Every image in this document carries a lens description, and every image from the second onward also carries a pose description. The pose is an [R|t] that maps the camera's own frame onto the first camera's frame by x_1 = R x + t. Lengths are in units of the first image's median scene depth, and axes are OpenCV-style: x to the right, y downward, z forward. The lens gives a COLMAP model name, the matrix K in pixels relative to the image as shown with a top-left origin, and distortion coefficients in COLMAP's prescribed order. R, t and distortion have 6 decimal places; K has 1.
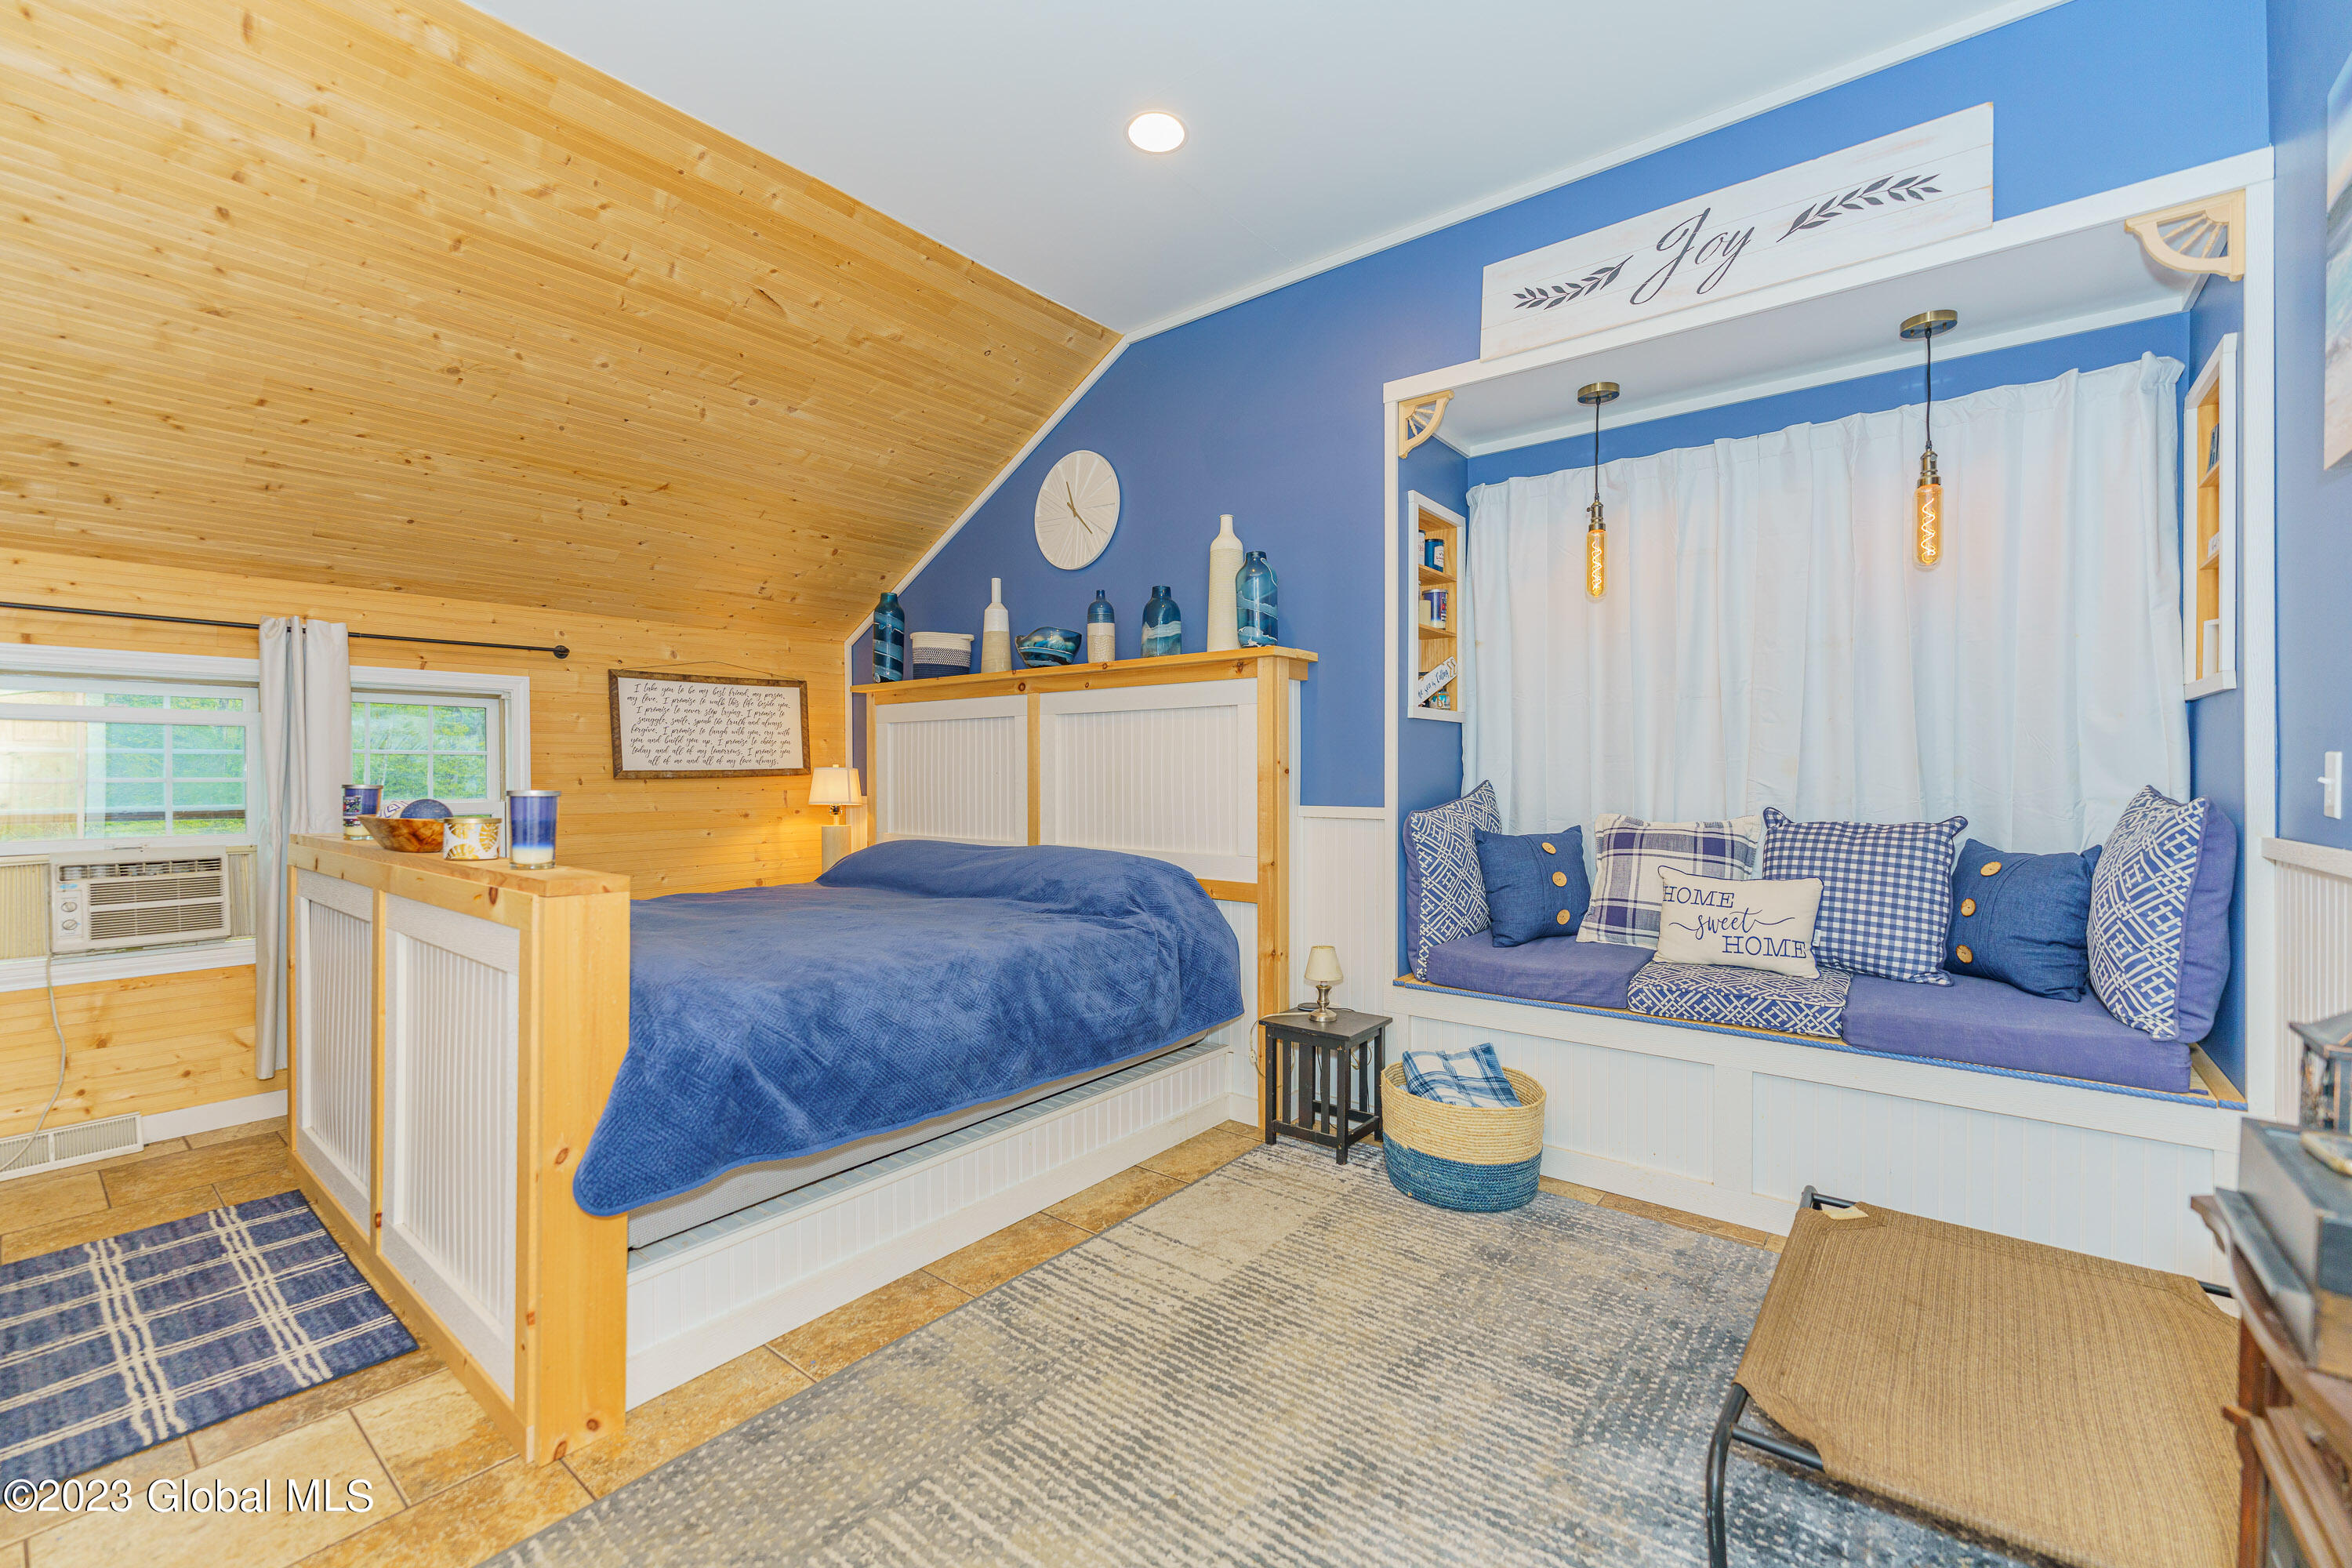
lens RADIAL K [[971.2, 0, 1173.8], [0, 971.2, 777.0], [0, 0, 1]] dist [-0.003041, -0.000304]
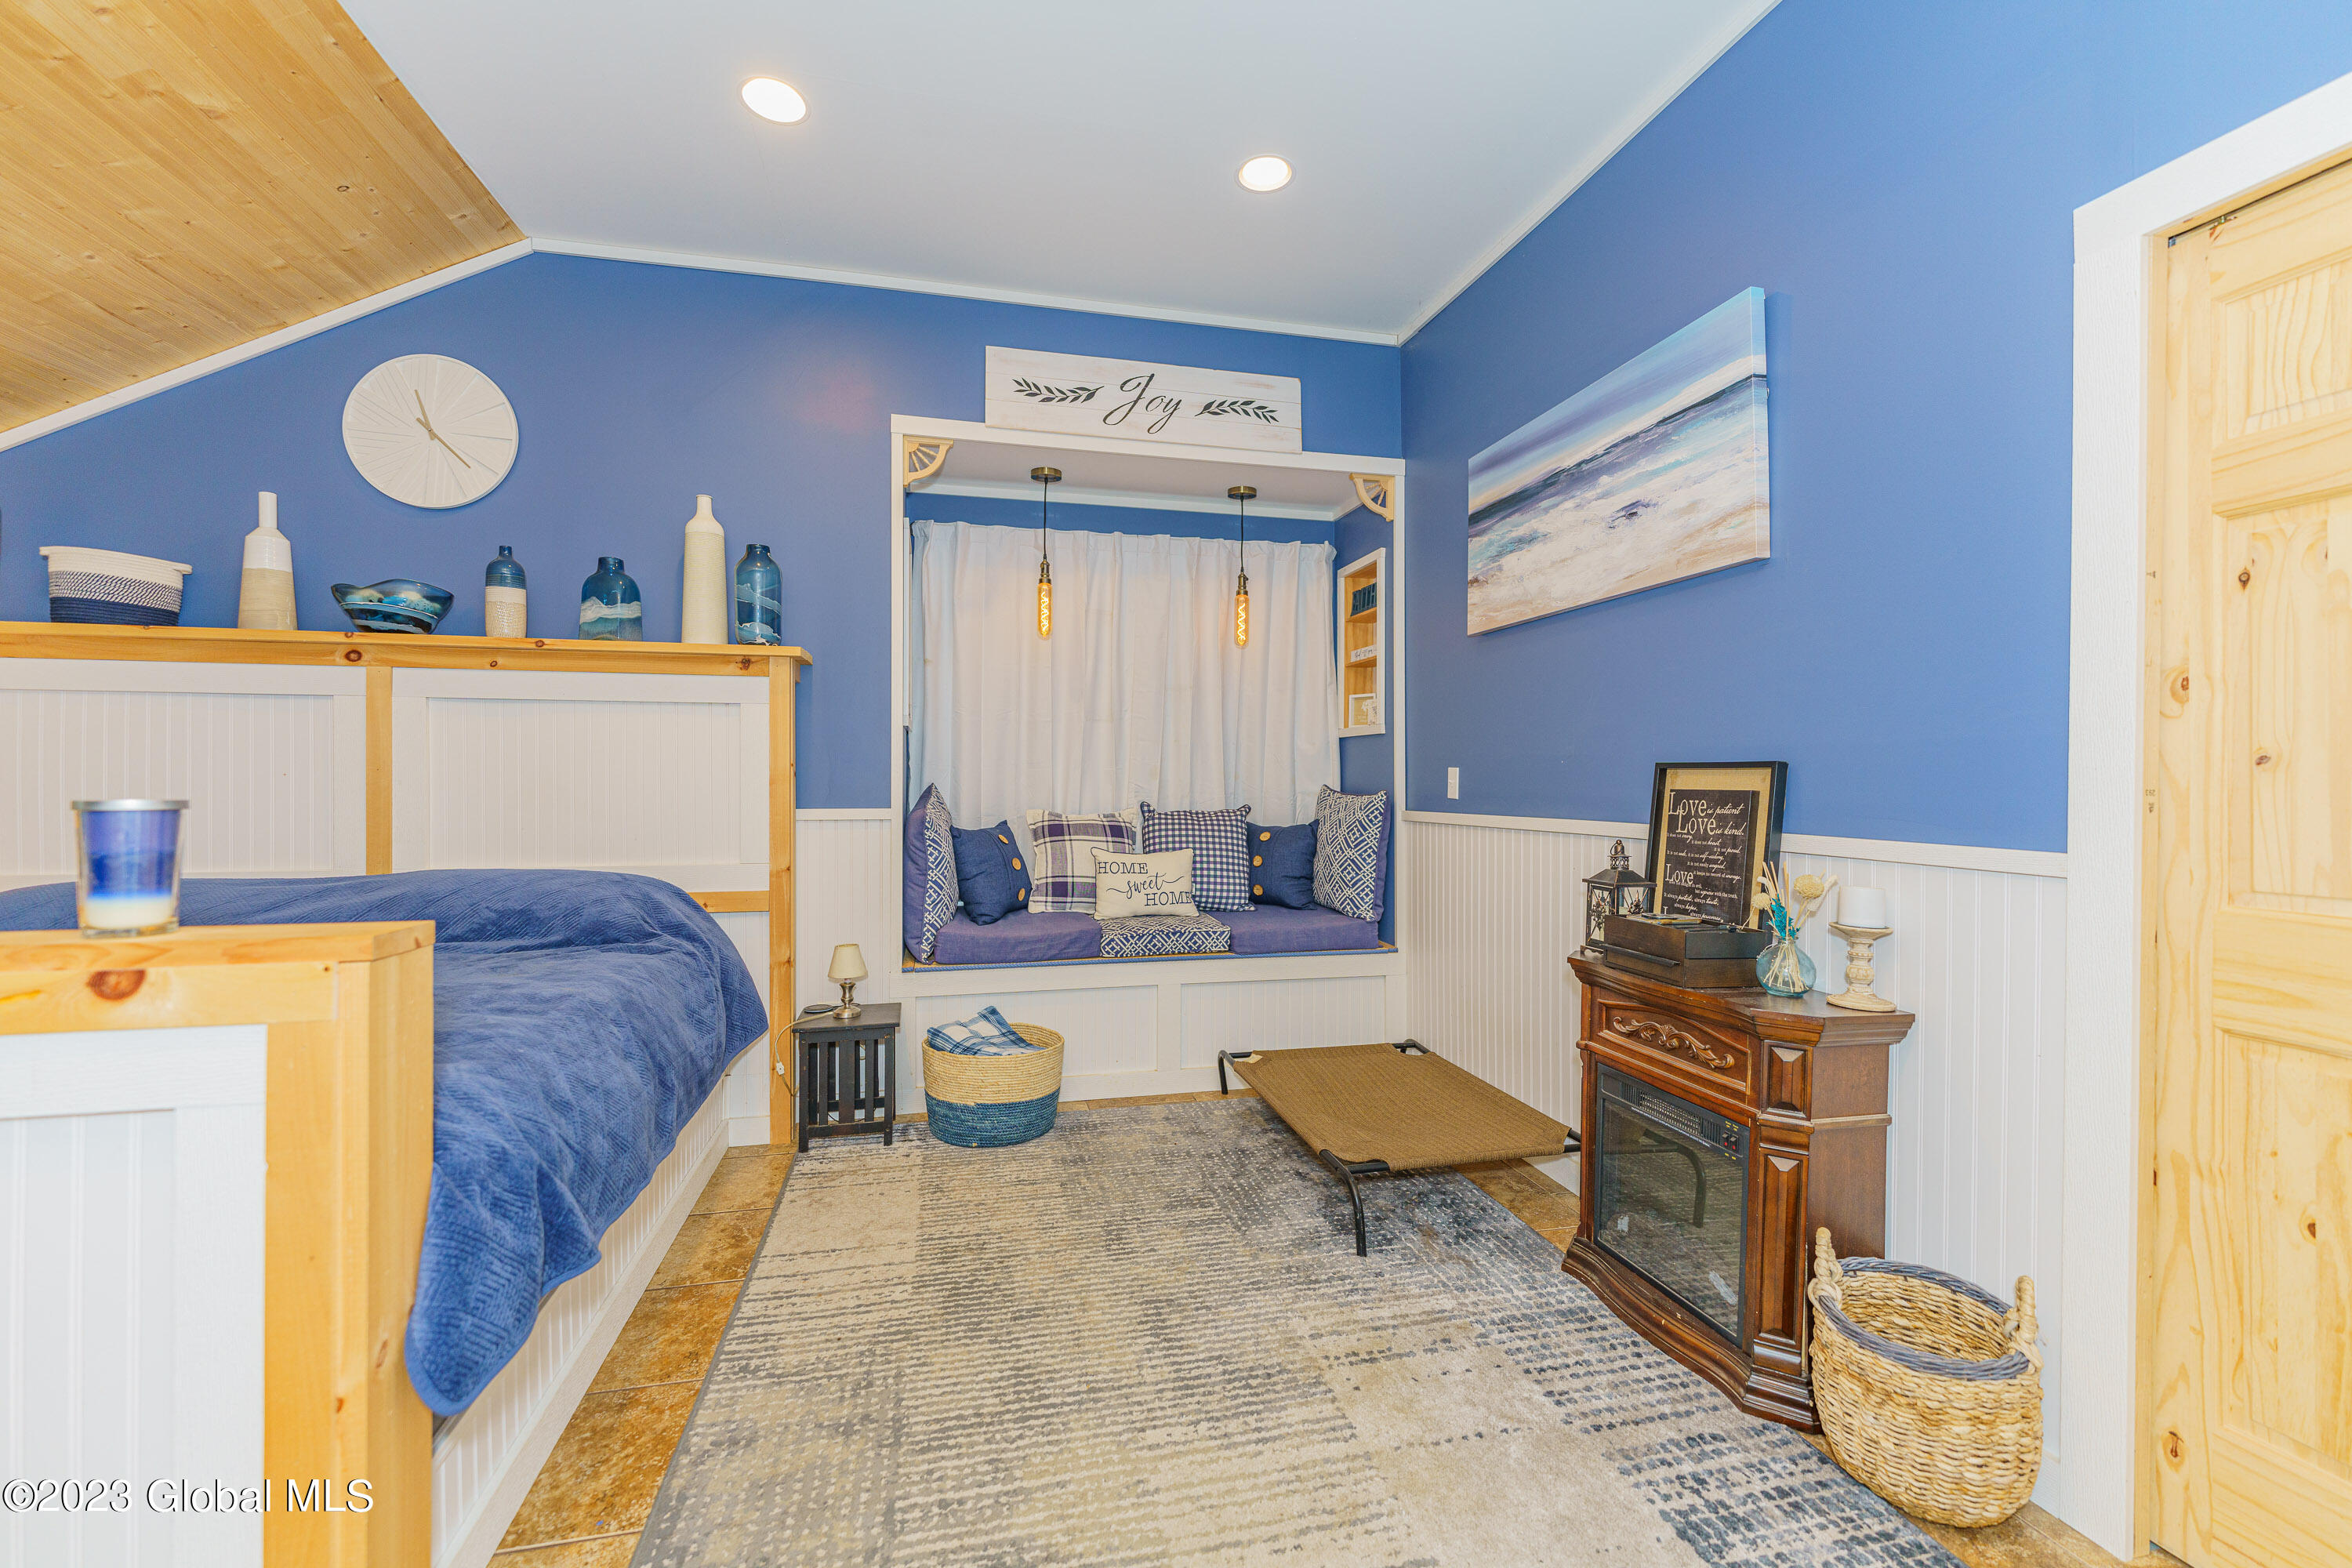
lens RADIAL K [[971.2, 0, 1173.7], [0, 971.2, 776.4], [0, 0, 1]] dist [-0.003041, -0.000304]
pose [[0.618804, 0.003706, 0.785536, -0.505278], [0.000535, 0.999987, -0.005139, 0.002046], [-0.785545, 0.003600, 0.618794, 0.106049]]
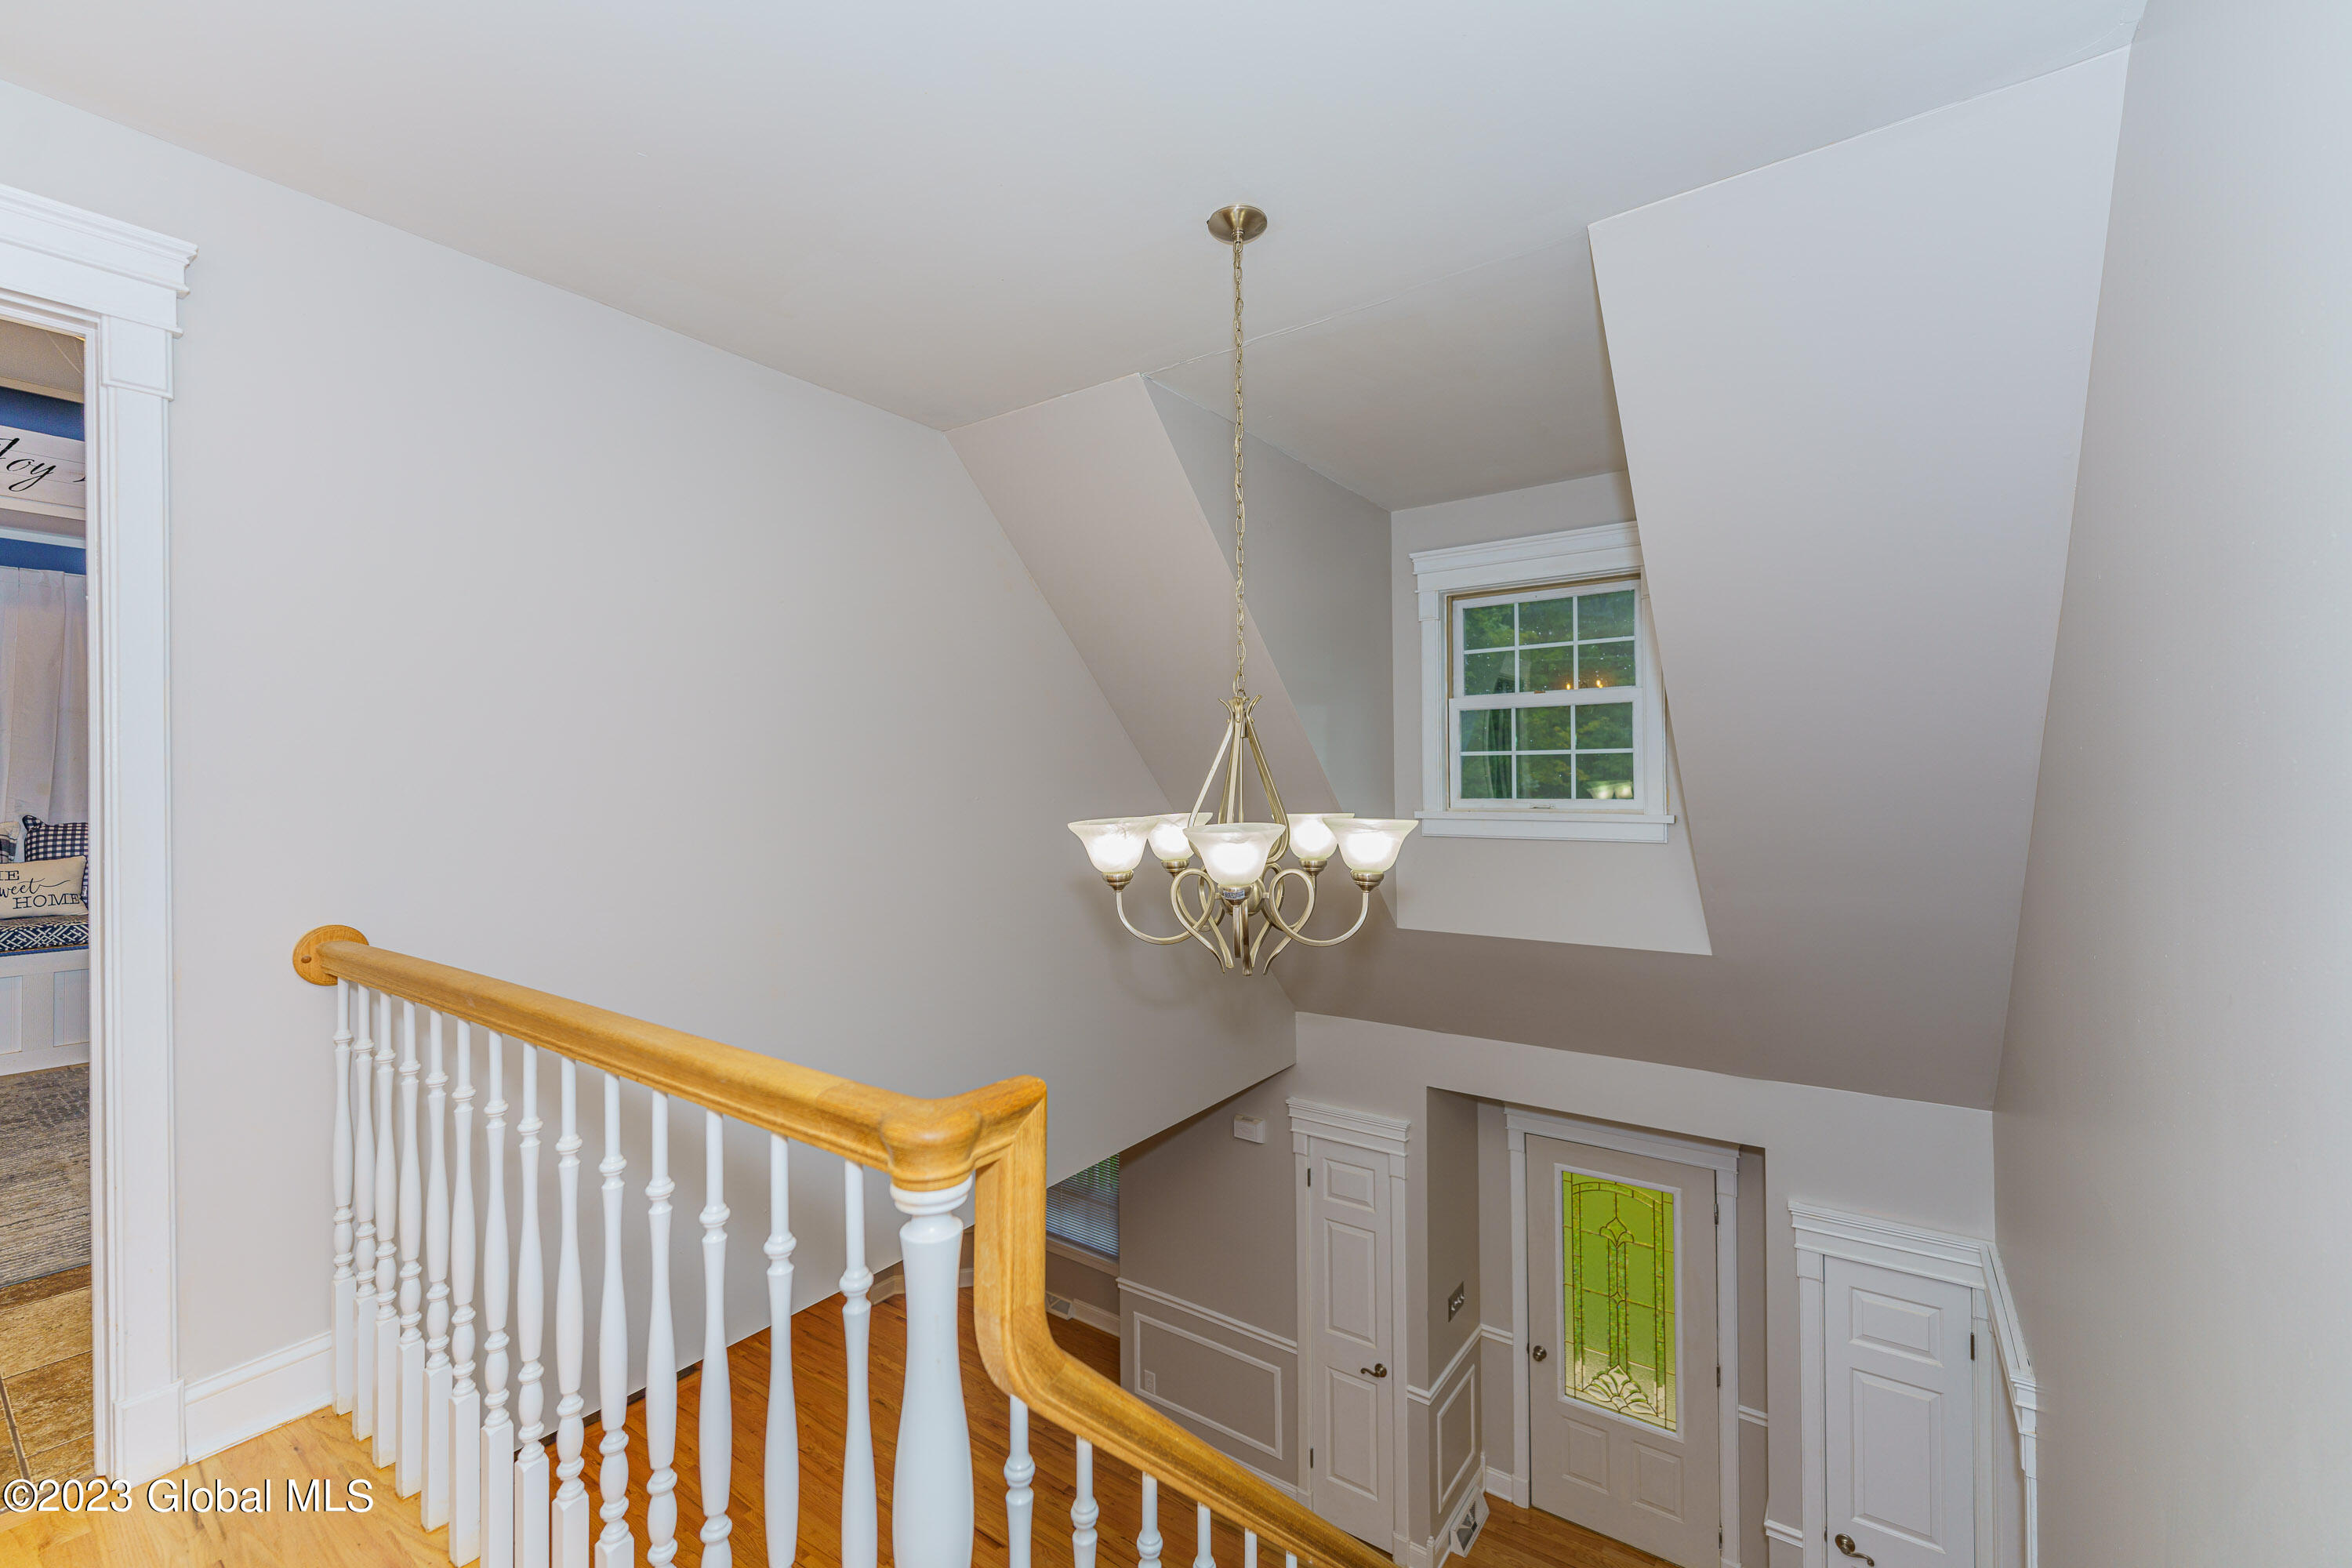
lens RADIAL K [[971.2, 0, 1176.5], [0, 971.2, 775.9], [0, 0, 1]] dist [-0.003041, -0.000304]
pose [[-0.051963, 0.009954, 0.998599, -1.074729], [0.008379, 0.999919, -0.009531, -0.000793], [-0.998614, 0.007872, -0.052042, -0.775664]]
